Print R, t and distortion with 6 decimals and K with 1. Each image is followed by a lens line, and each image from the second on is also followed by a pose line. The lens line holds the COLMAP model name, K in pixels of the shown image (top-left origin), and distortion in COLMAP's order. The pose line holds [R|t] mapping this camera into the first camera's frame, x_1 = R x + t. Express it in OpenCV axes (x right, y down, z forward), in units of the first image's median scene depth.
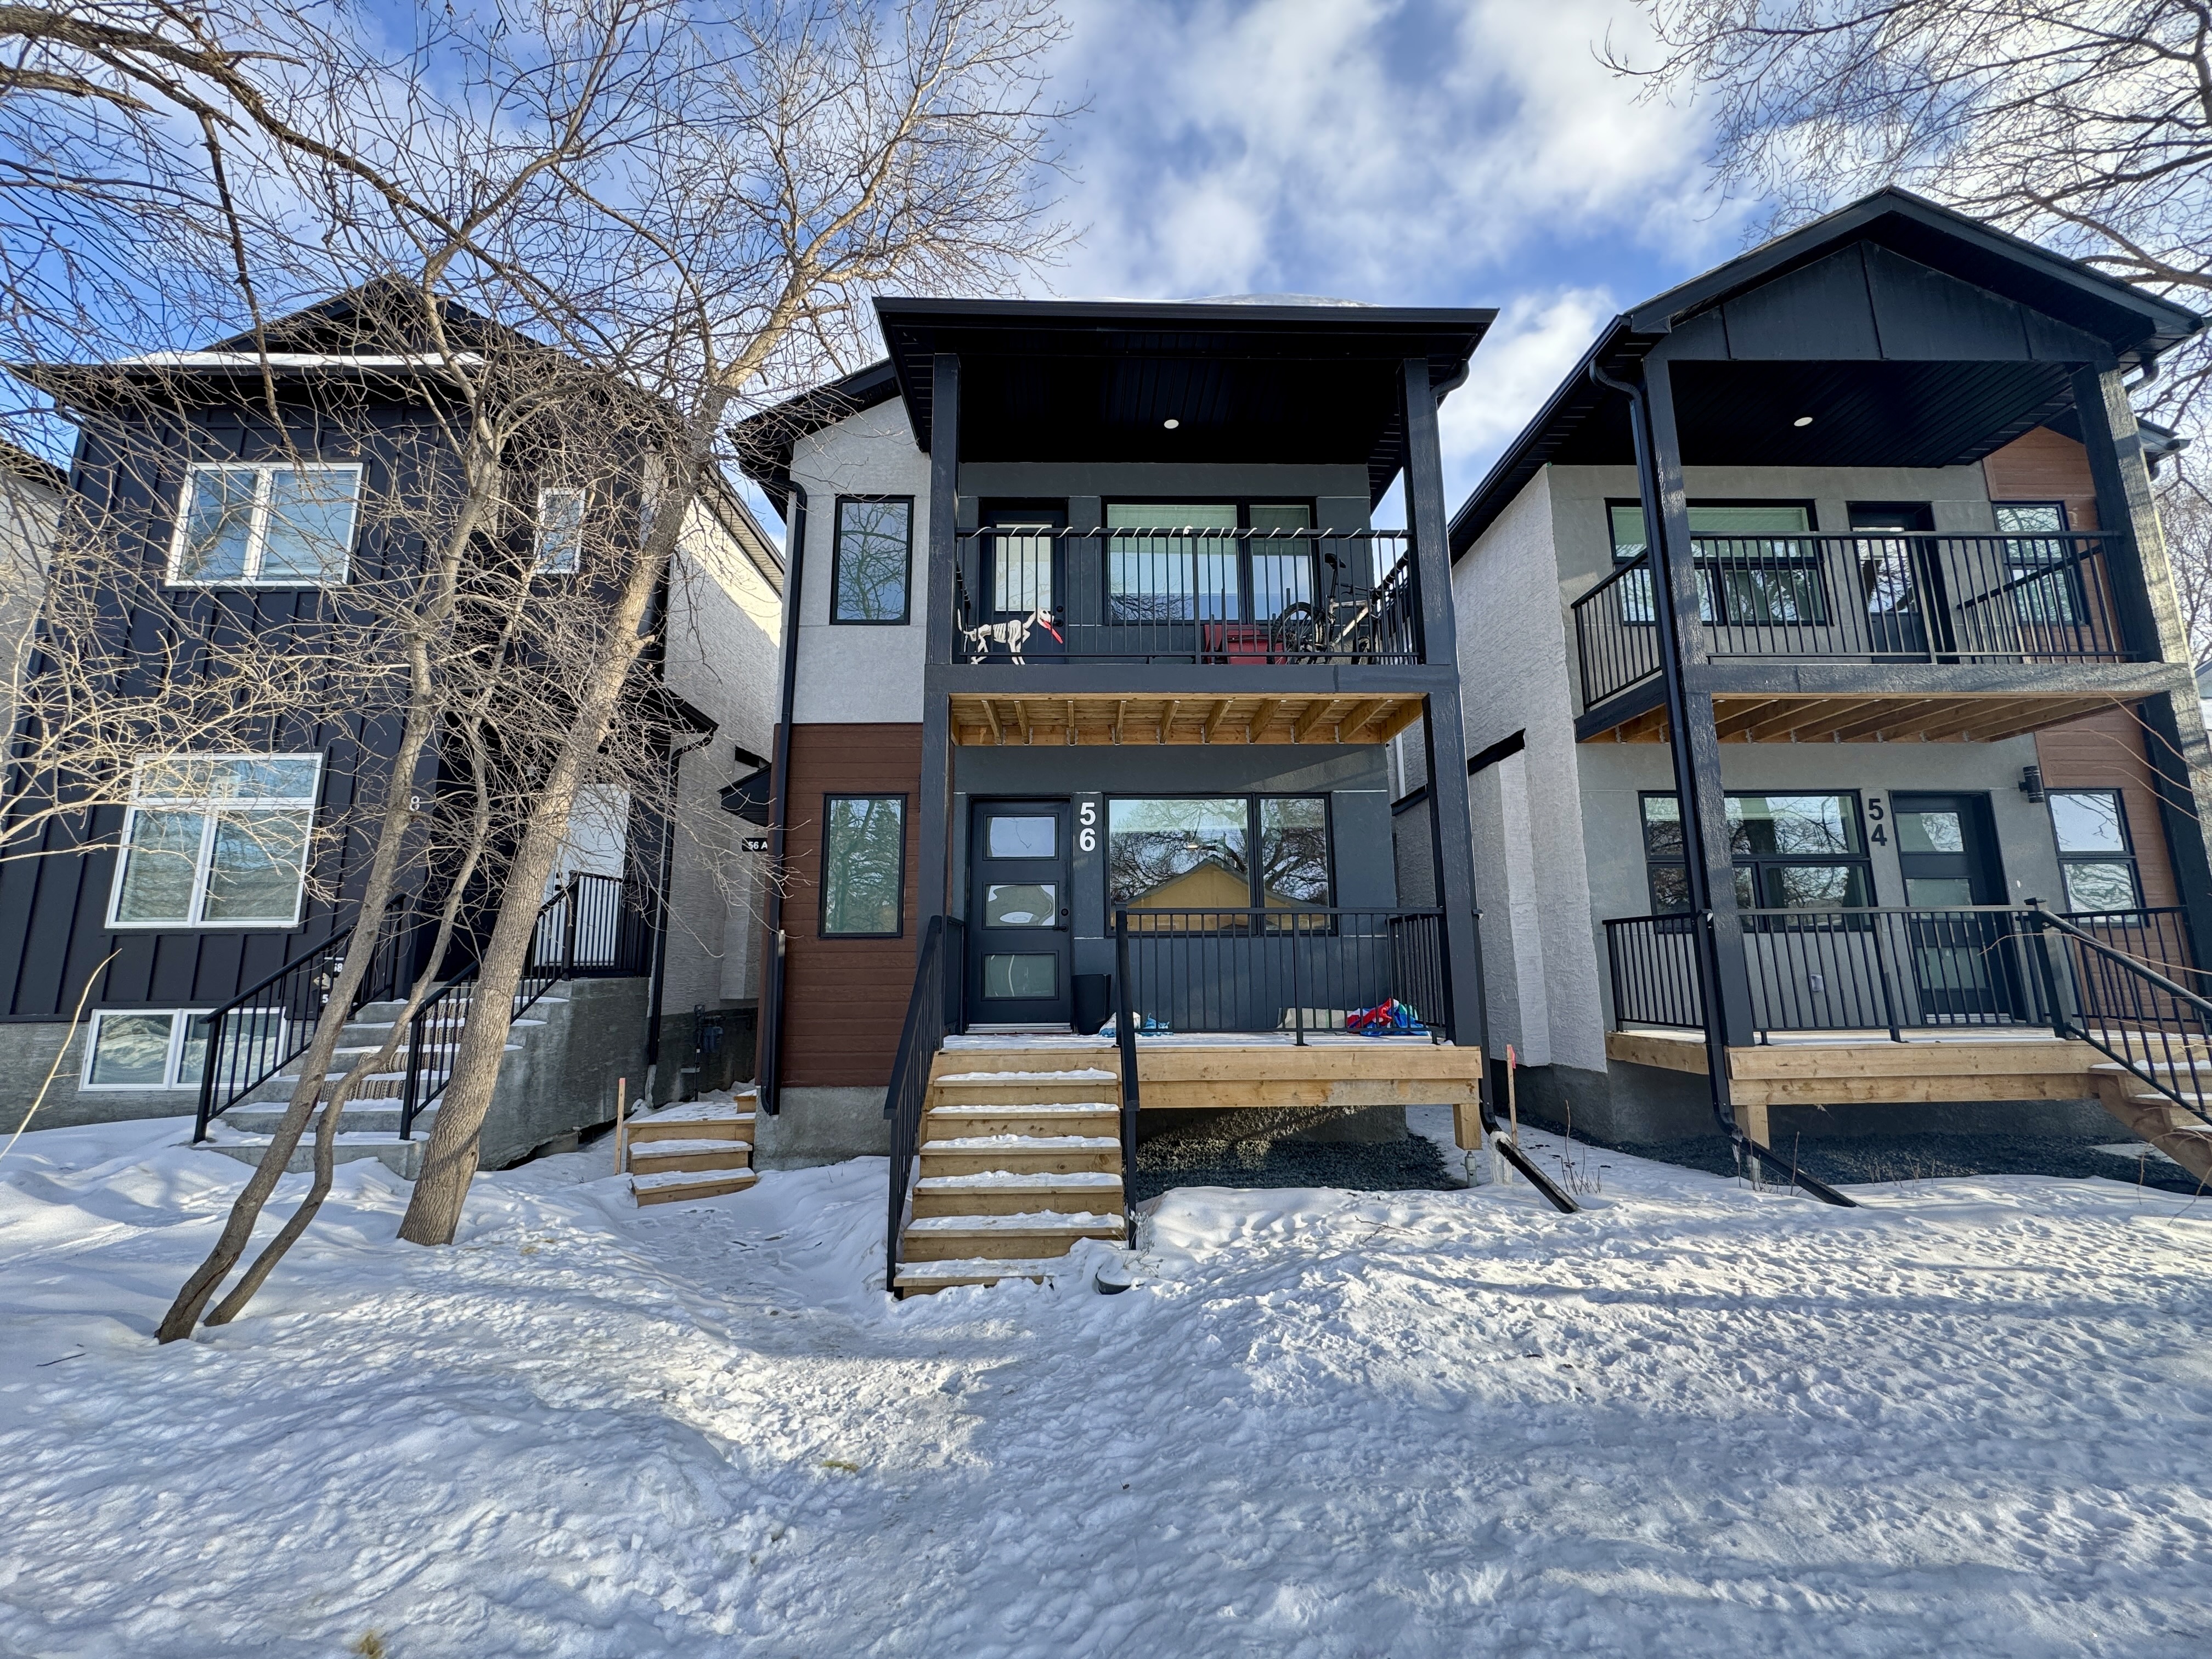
lens RADIAL K [[890.2, 0, 1106.0], [0, 890.2, 829.5], [0, 0, 1]] dist [-0.002092, -0.000018]
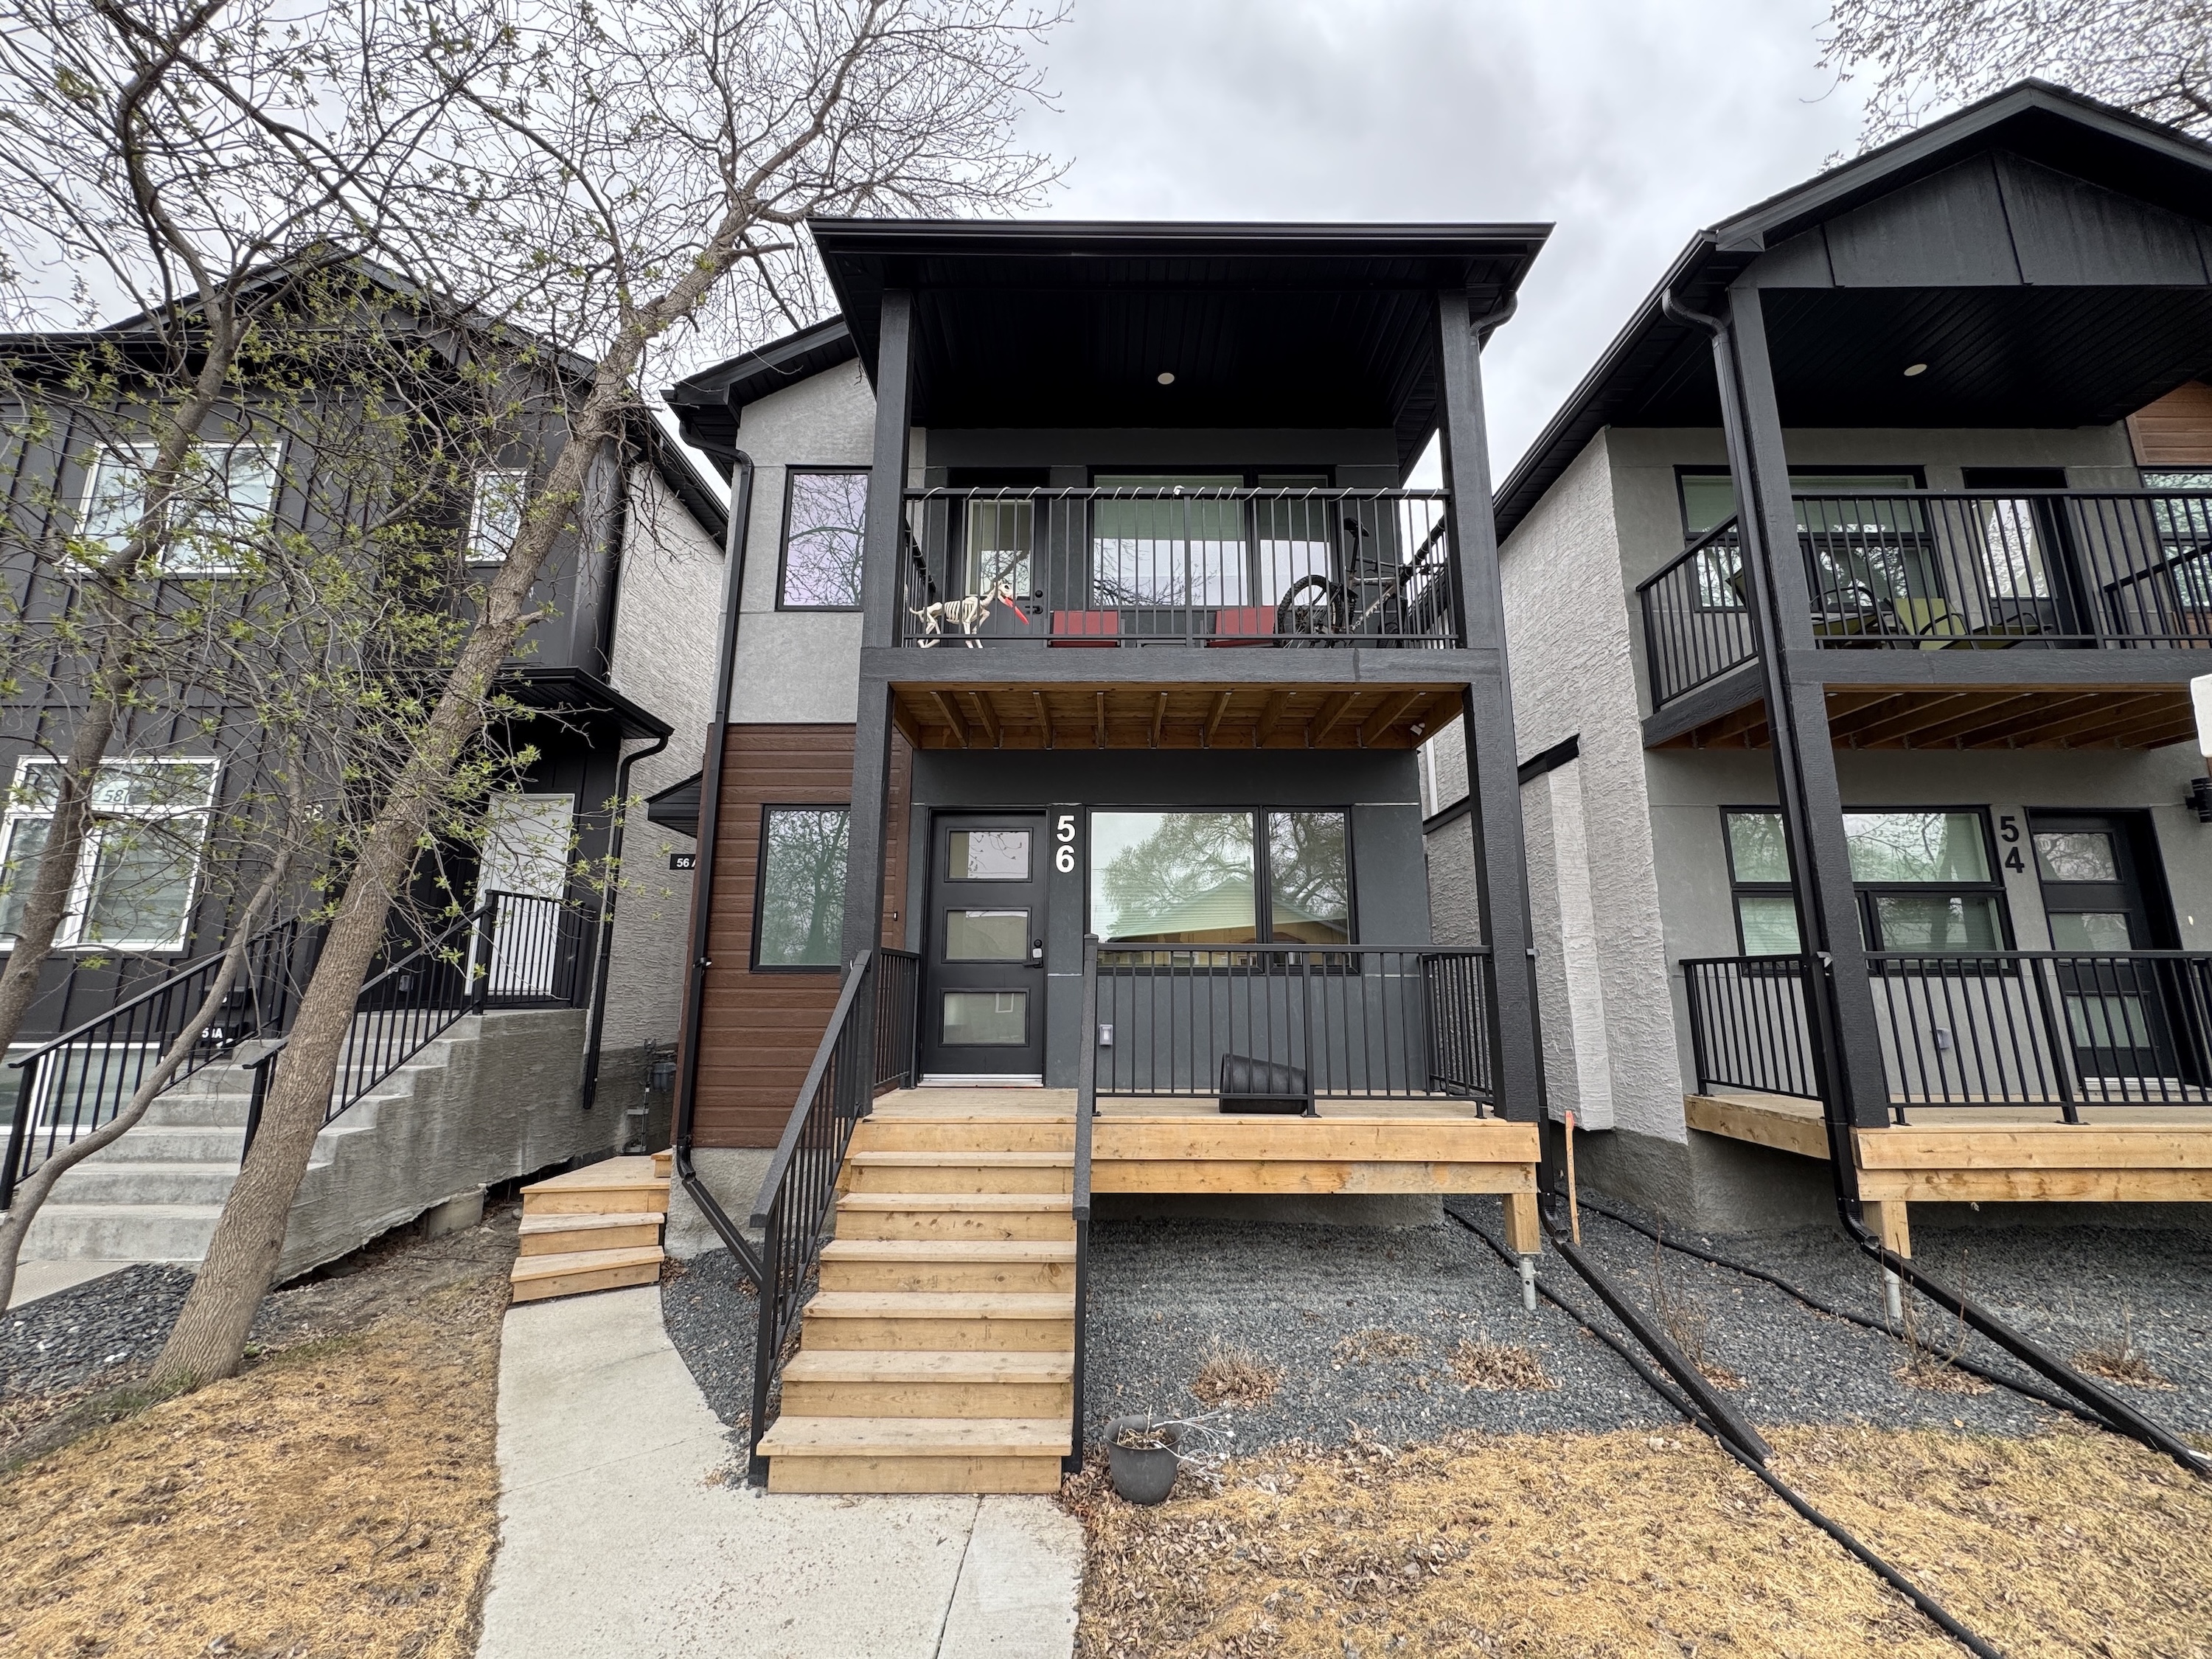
lens RADIAL K [[890.2, 0, 1106.0], [0, 890.2, 829.5], [0, 0, 1]] dist [-0.002092, -0.000018]
pose [[0.999567, 0.006056, -0.028801, 0.042489], [-0.006662, 0.999758, -0.020968, 0.000797], [0.028667, 0.021150, 0.999365, 0.144456]]
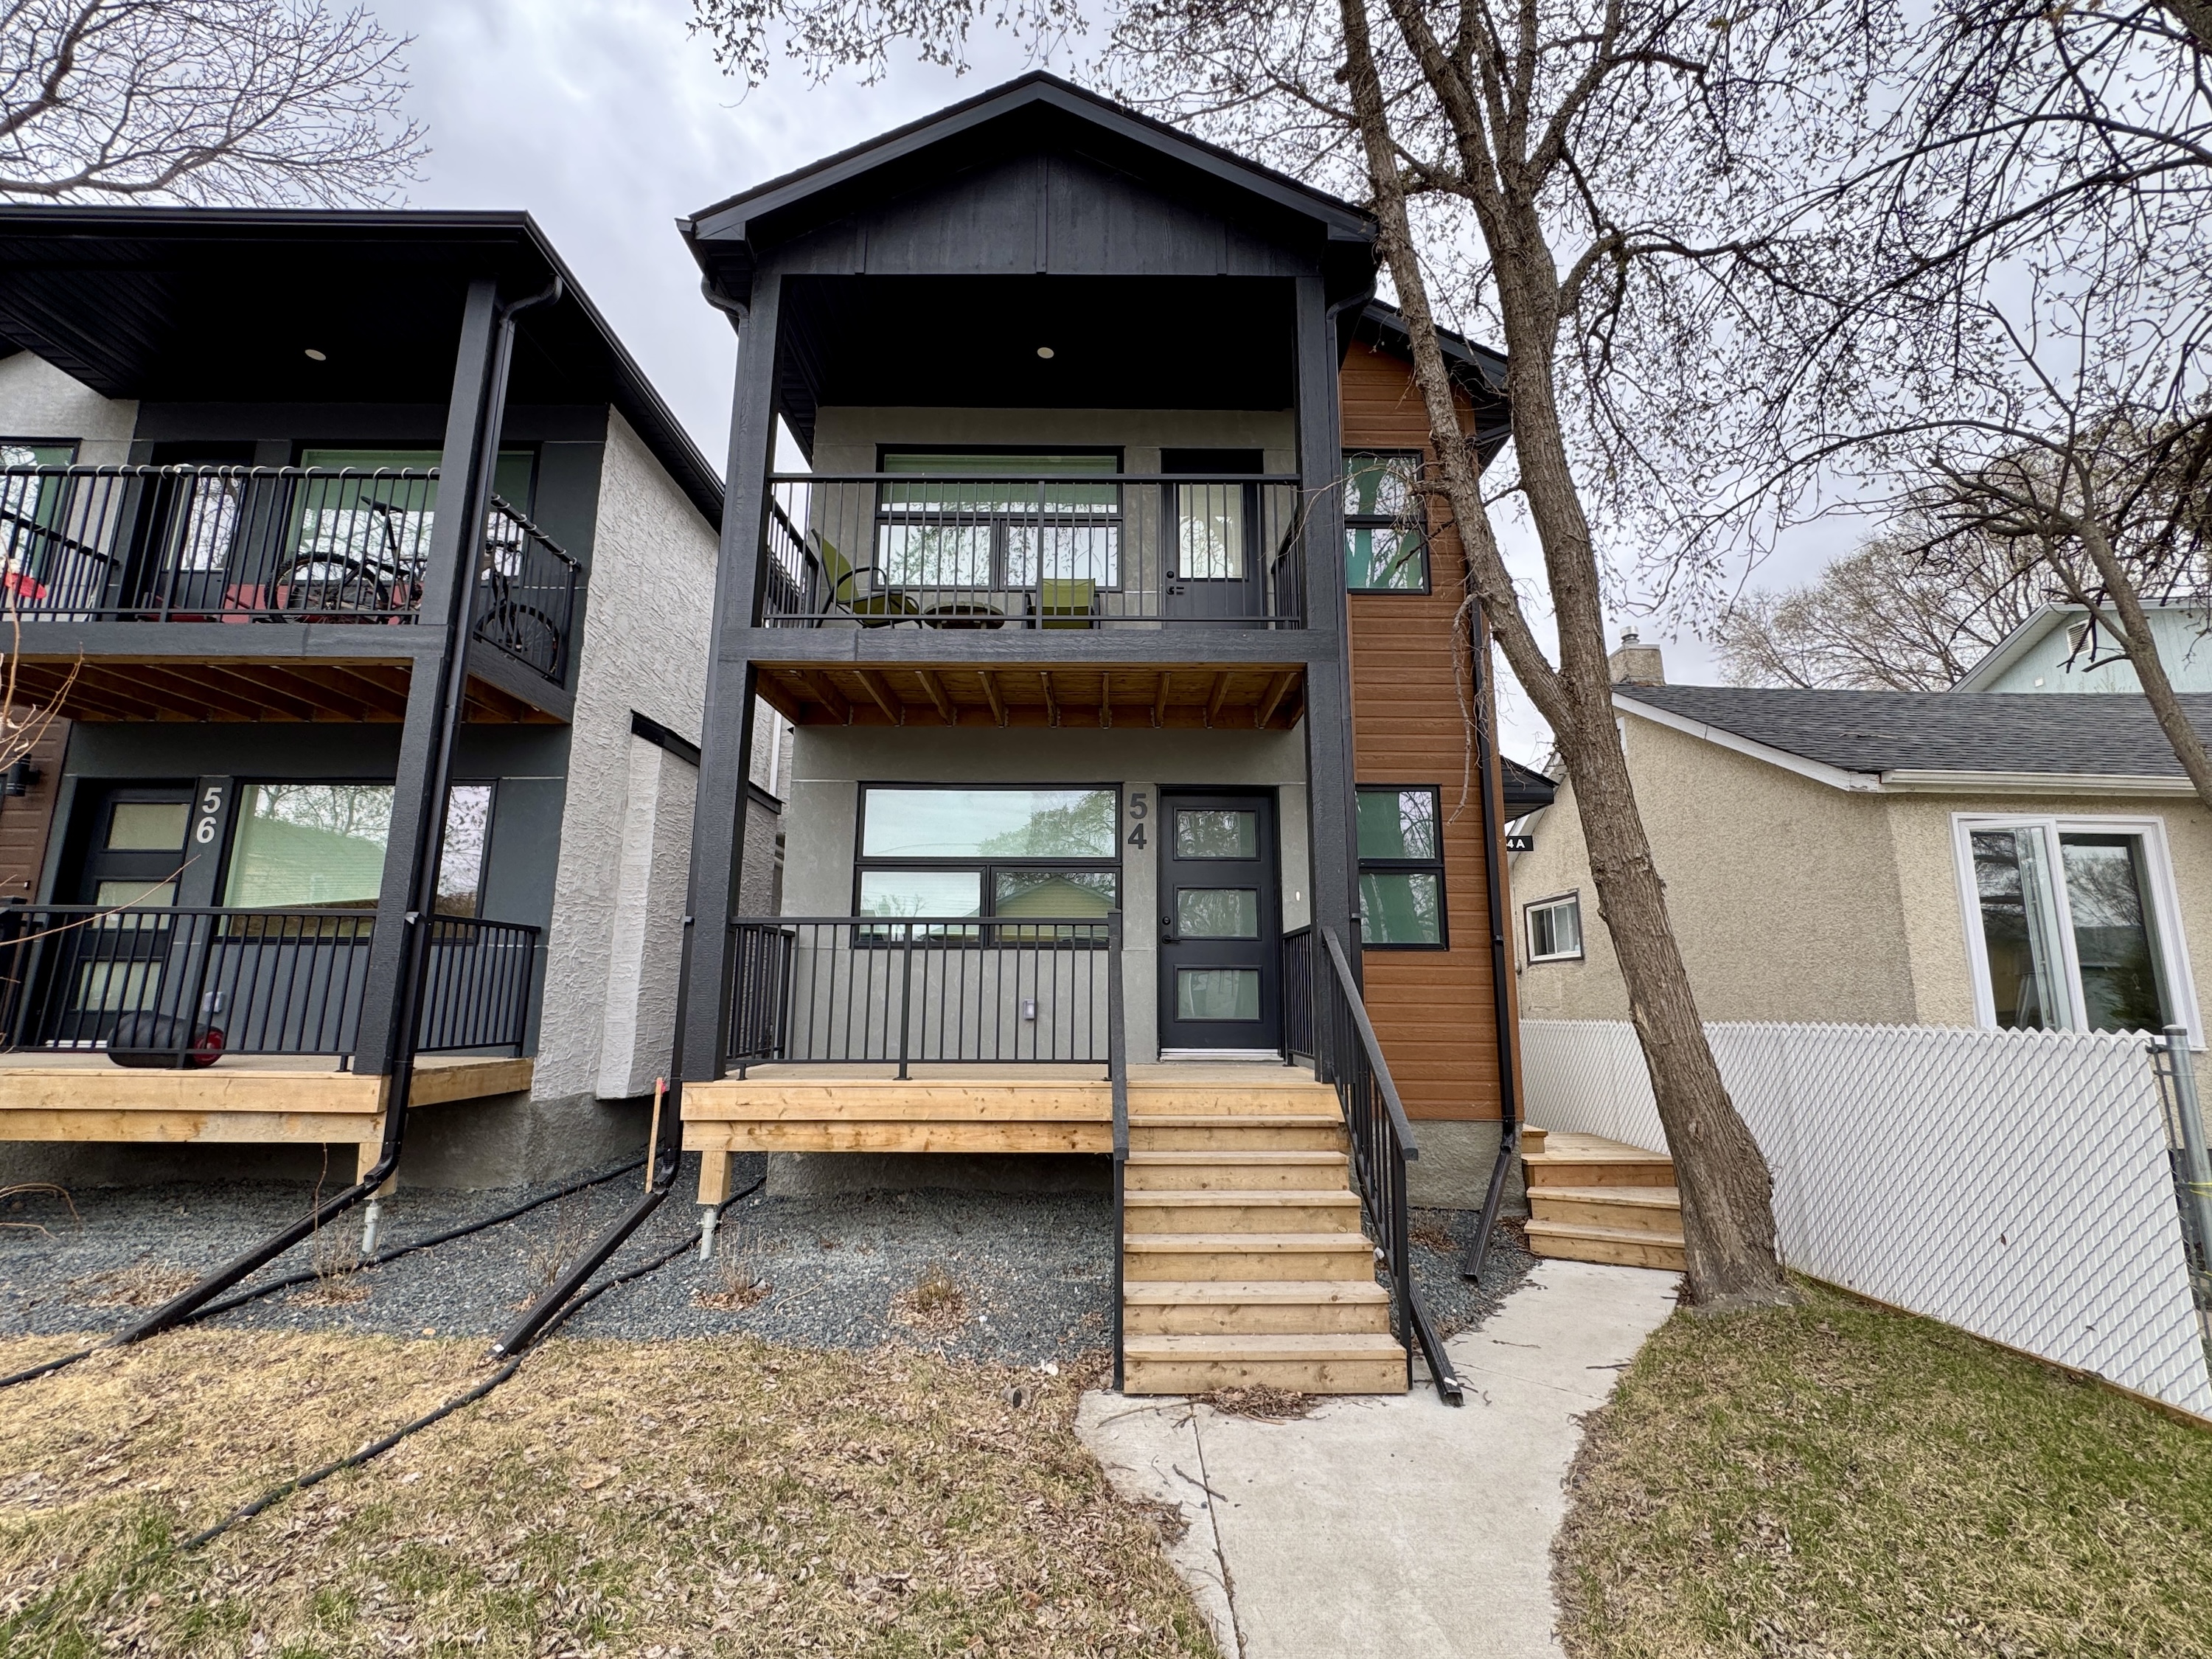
lens RADIAL K [[964.9, 0, 1104.1], [0, 964.9, 829.3], [0, 0, 1]] dist [-0.000597, -0.000274]
pose [[0.999706, 0.012125, -0.020999, 0.869393], [-0.012368, 0.999858, -0.011473, 0.010634], [0.020856, 0.011730, 0.999714, 0.077410]]
